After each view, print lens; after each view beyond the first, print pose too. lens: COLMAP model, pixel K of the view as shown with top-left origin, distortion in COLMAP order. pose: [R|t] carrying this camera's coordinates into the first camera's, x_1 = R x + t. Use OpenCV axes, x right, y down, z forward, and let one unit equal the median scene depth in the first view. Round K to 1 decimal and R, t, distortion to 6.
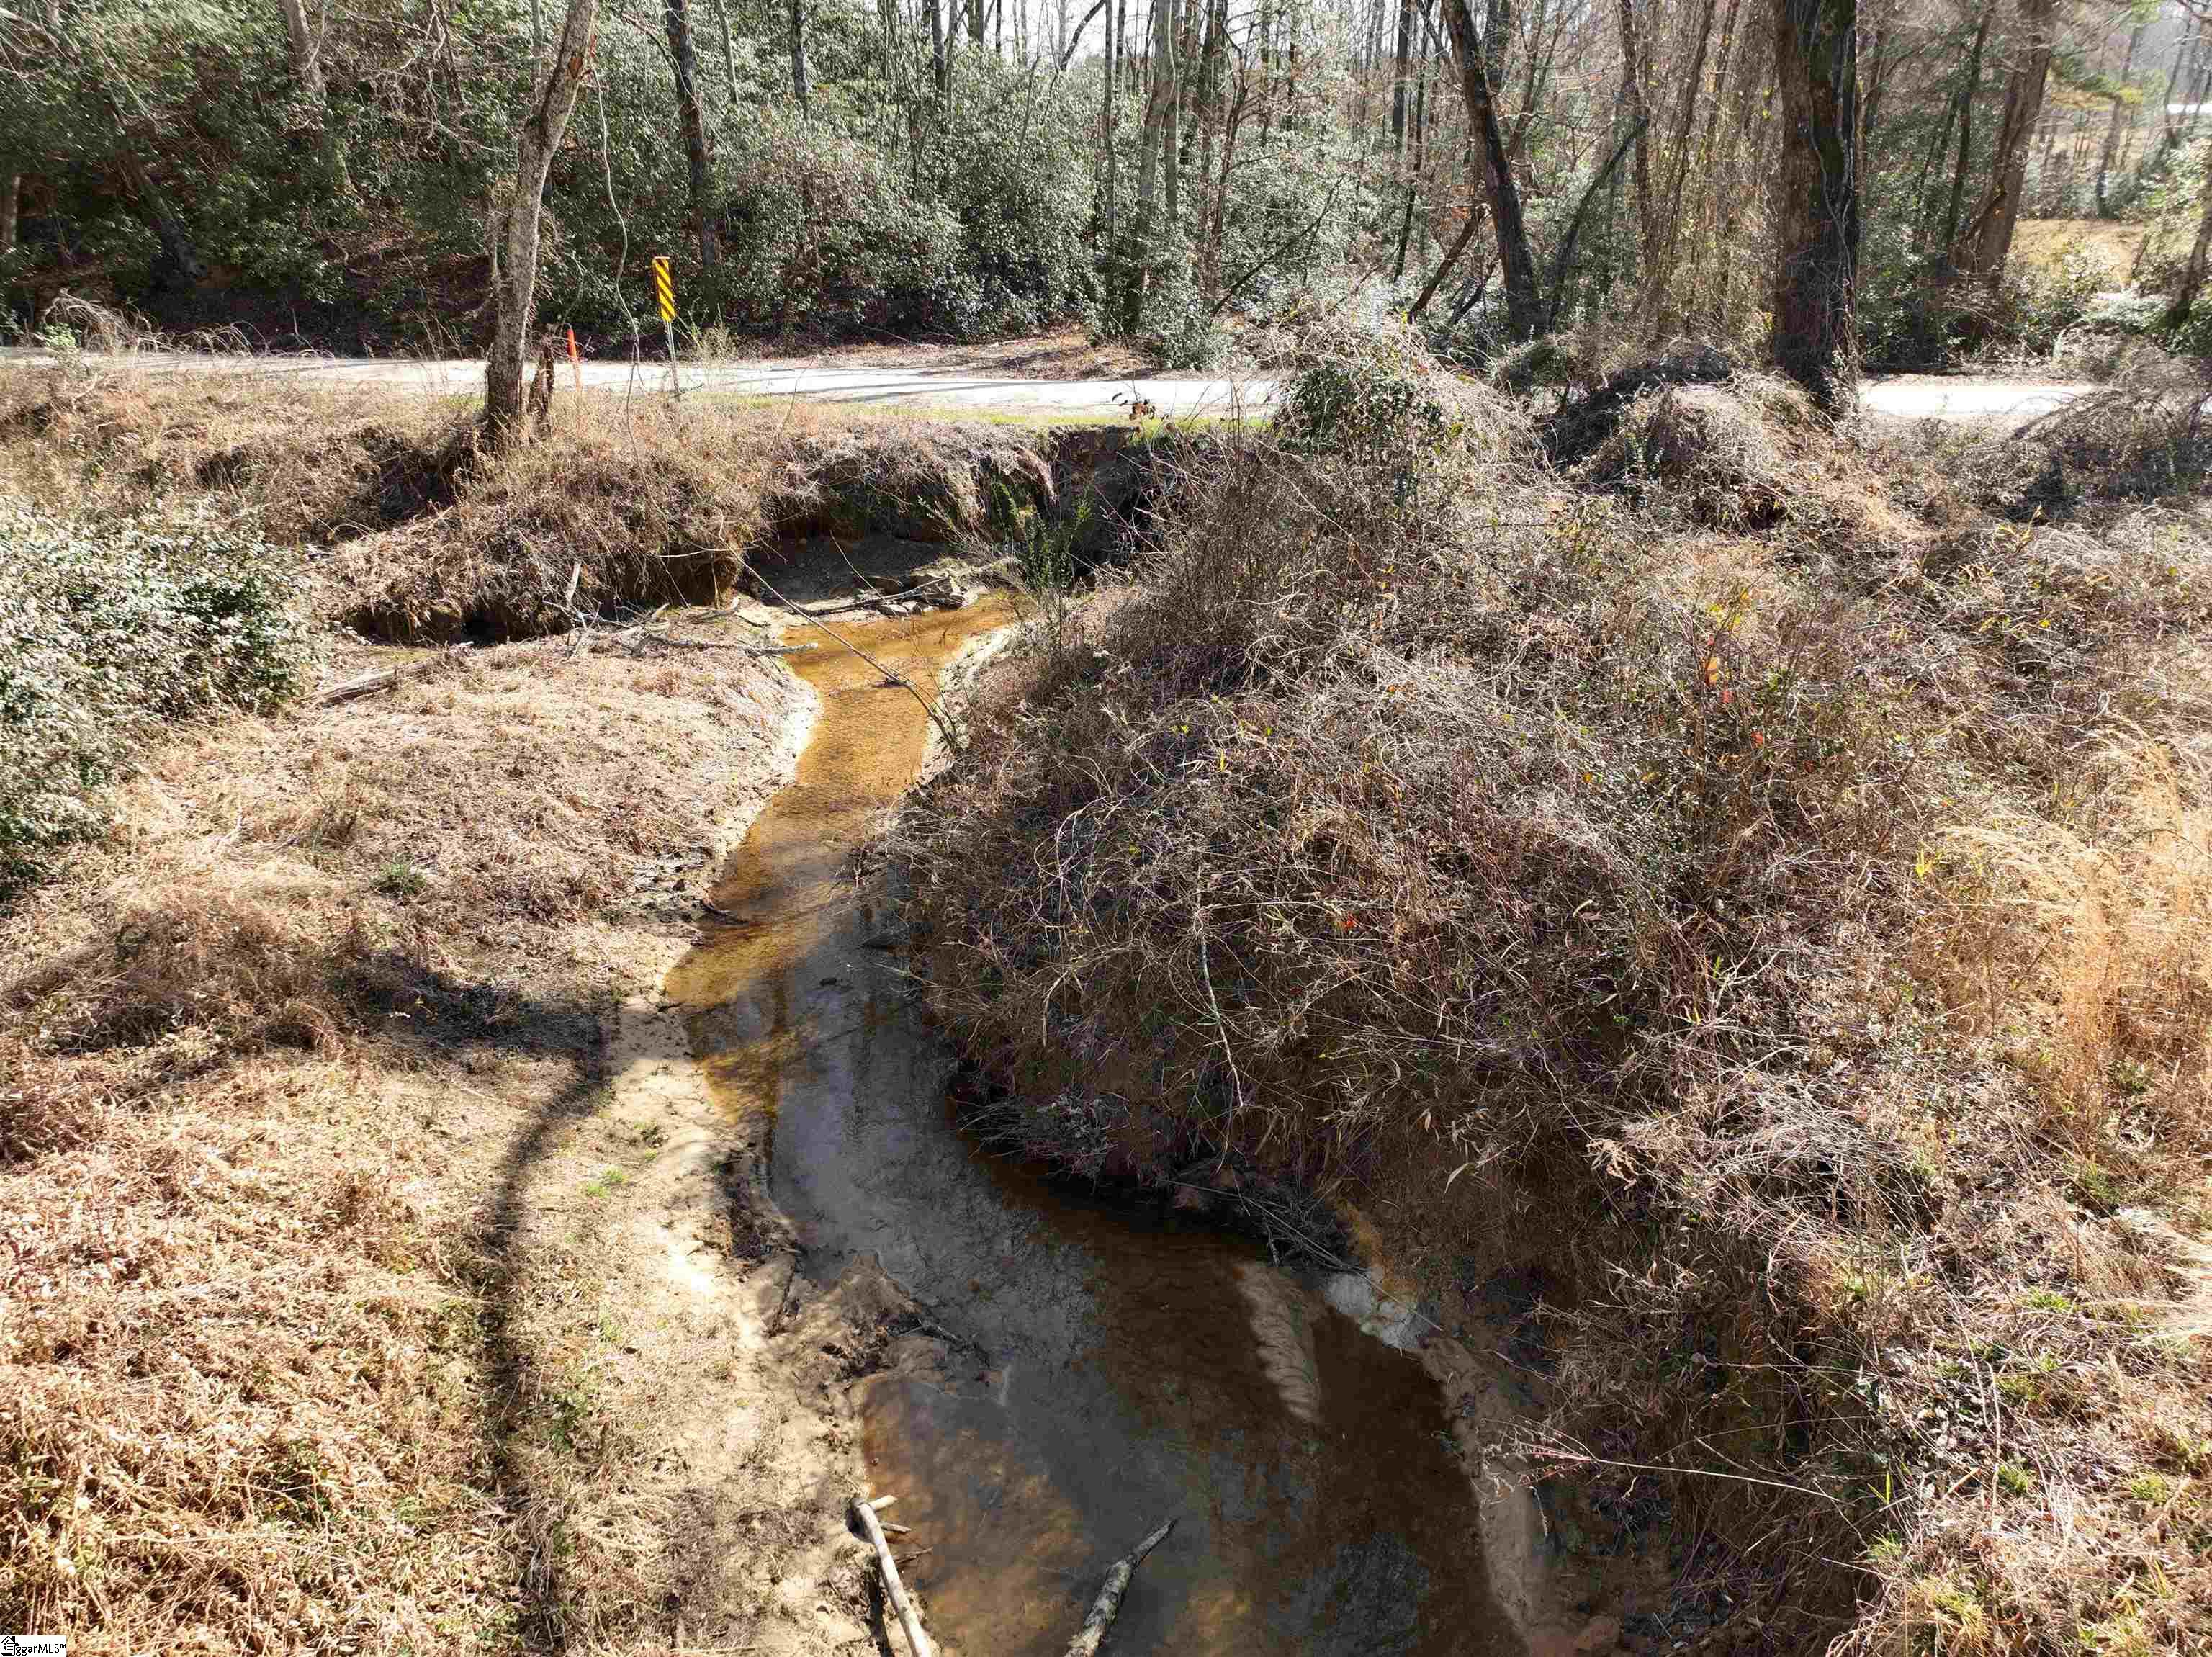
lens RADIAL K [[1550.1, 0, 1105.5], [0, 1550.1, 828.5], [0, 0, 1]] dist [0.008140, 0.013572]
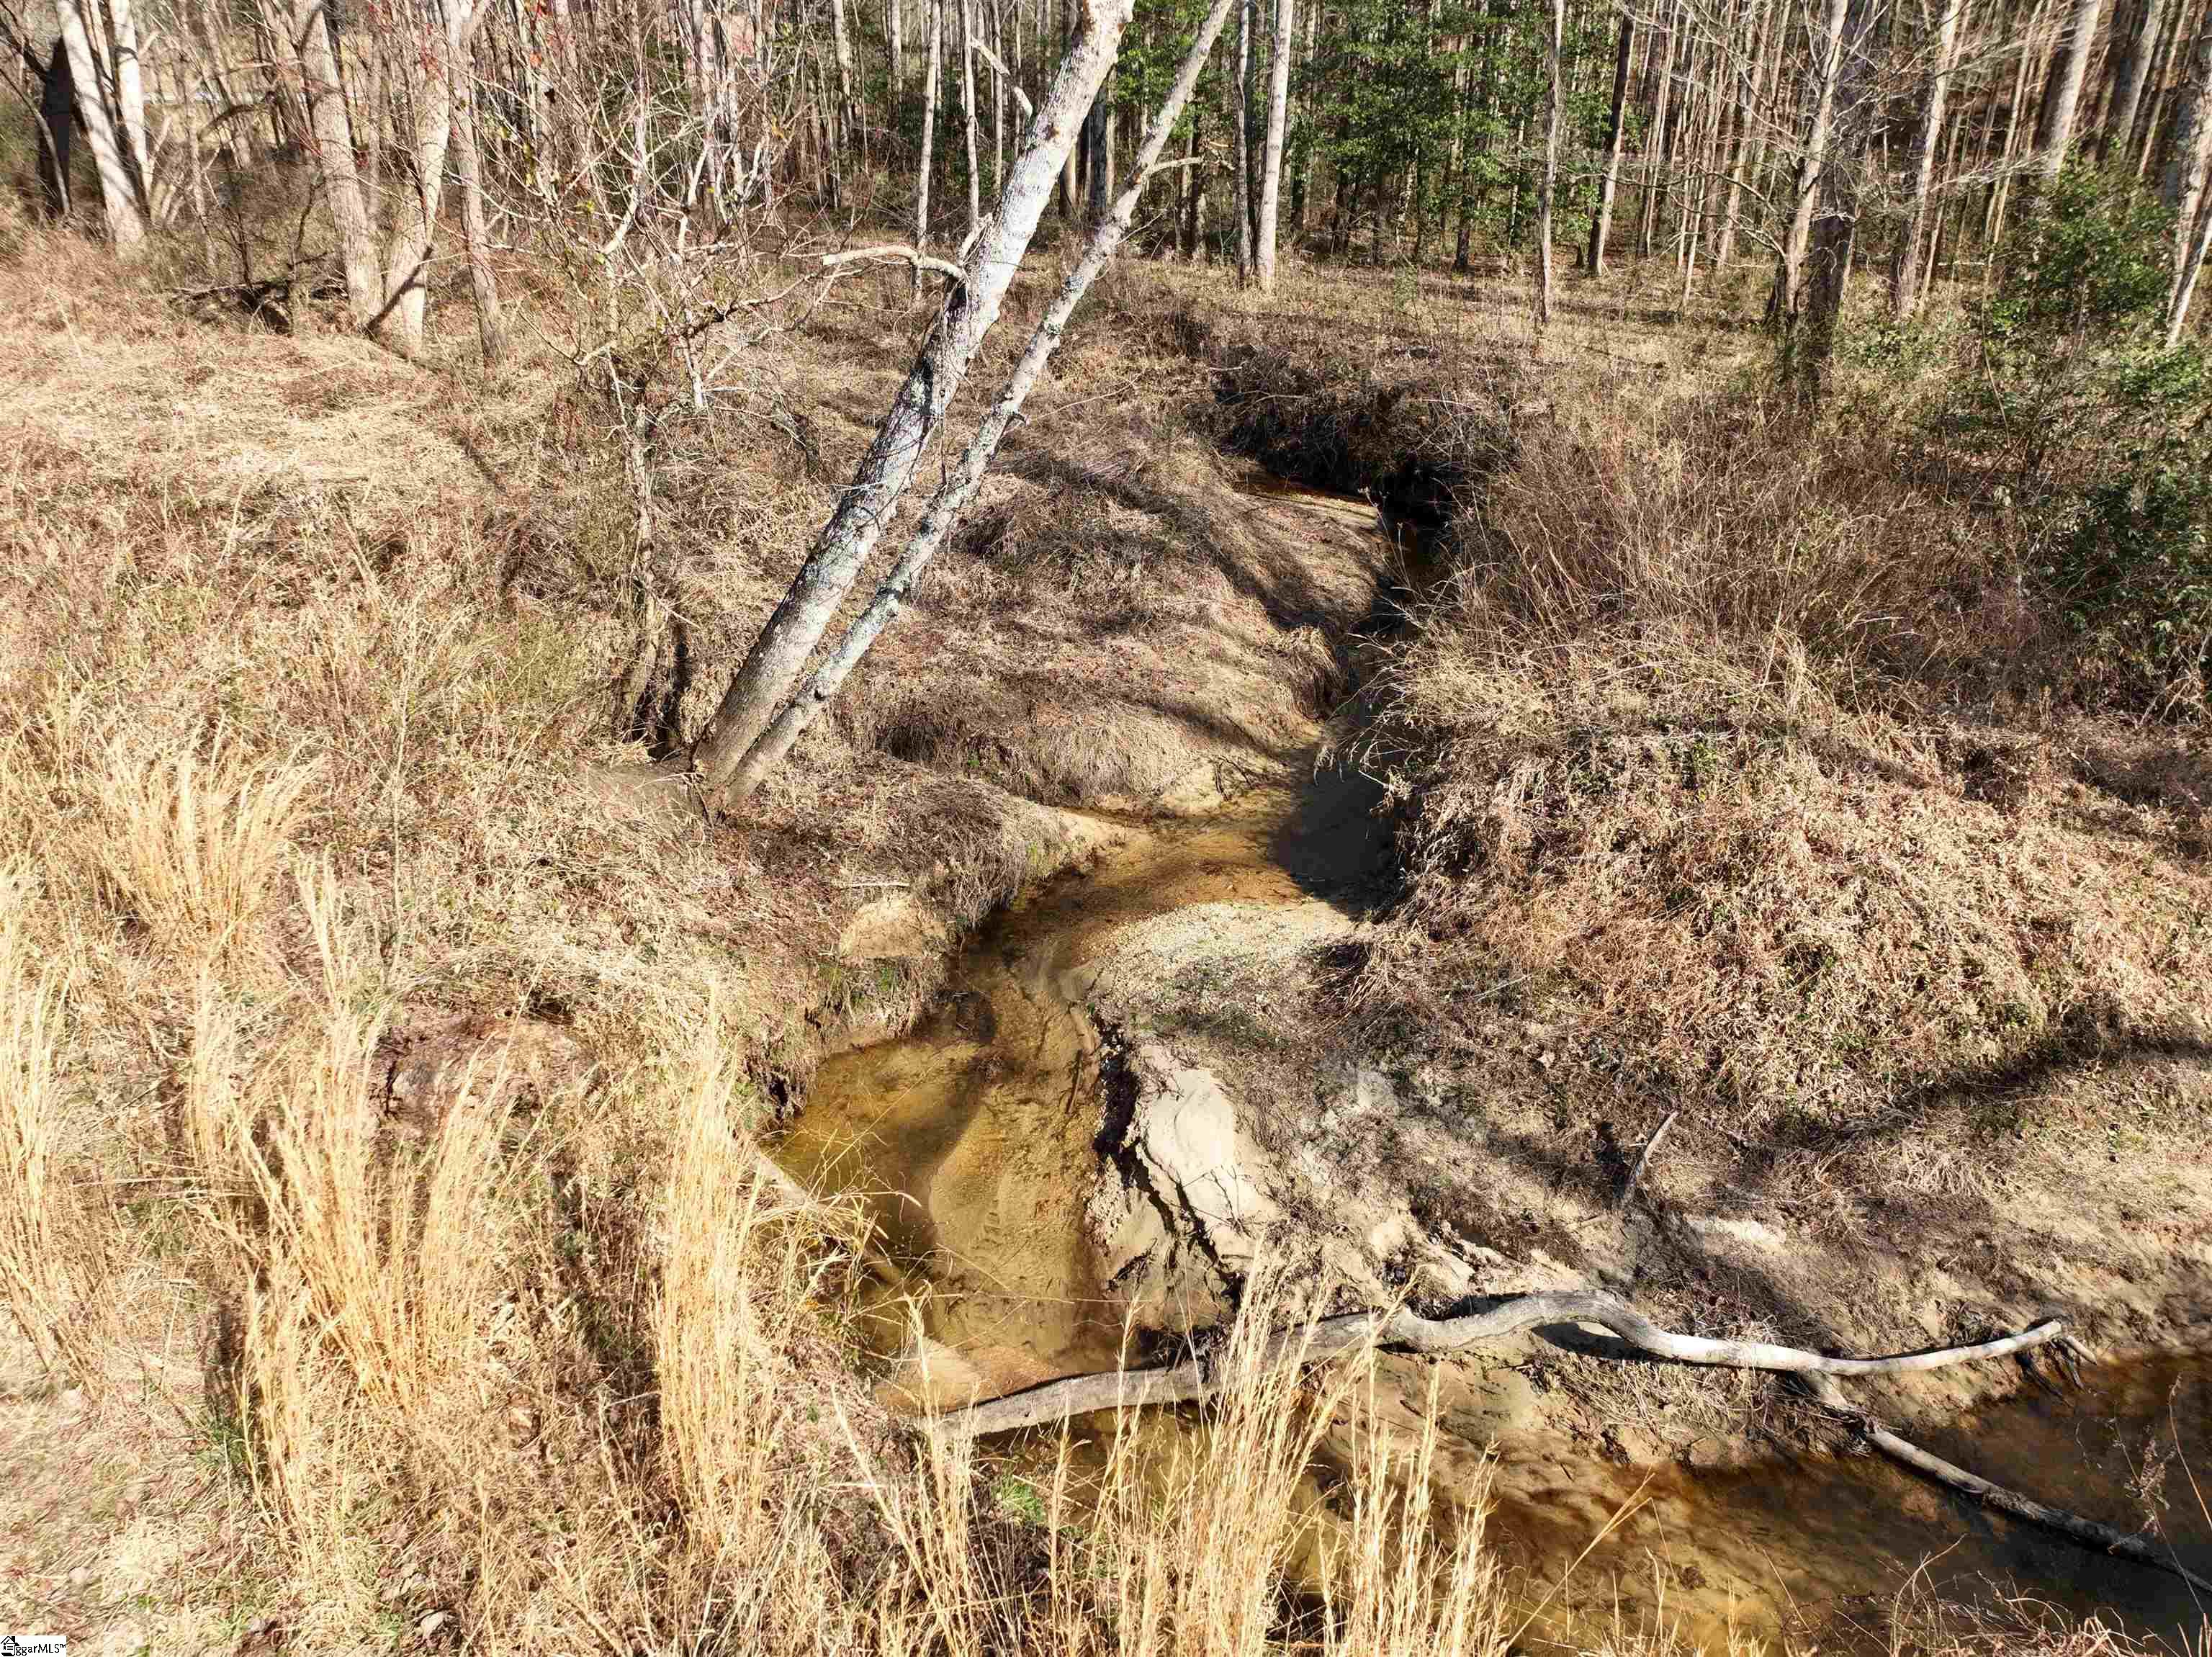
lens RADIAL K [[1550.1, 0, 1104.5], [0, 1550.1, 829.5], [0, 0, 1]] dist [0.008140, 0.013572]
pose [[-0.069920, 0.426678, -0.901697, 0.773325], [-0.406735, 0.813167, 0.416325, -0.045777], [0.910866, 0.395861, 0.116689, 0.100721]]
